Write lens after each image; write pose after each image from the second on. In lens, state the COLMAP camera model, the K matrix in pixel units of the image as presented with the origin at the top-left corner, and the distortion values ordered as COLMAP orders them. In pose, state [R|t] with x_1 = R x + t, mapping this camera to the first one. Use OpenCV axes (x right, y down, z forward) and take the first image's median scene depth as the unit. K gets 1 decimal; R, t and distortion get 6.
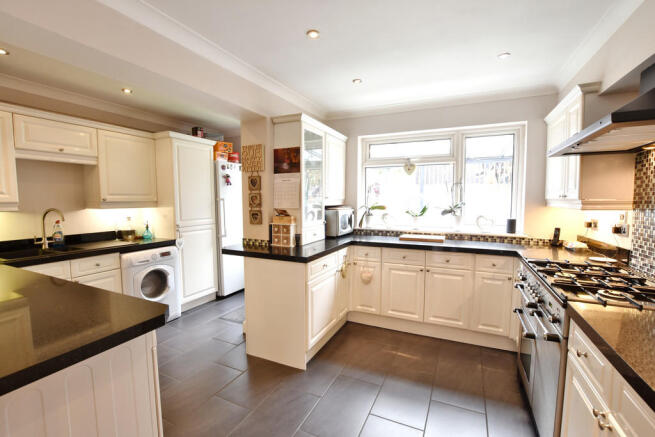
lens RADIAL K [[288.6, 0, 327.8], [0, 288.6, 218.5], [0, 0, 1]] dist [-0.026494, 0.000116]
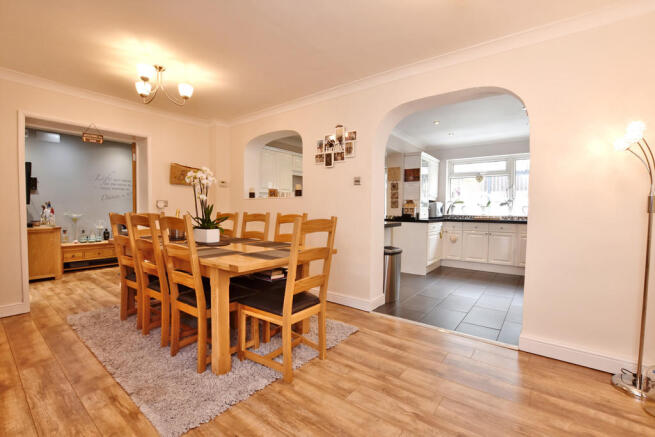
lens RADIAL K [[288.6, 0, 329.1], [0, 288.6, 221.6], [0, 0, 1]] dist [-0.026494, 0.000116]
pose [[0.978827, 0.017502, -0.203939, -0.259072], [-0.023975, 0.999283, -0.029313, 0.164480], [0.203279, 0.033581, 0.978545, -0.903051]]
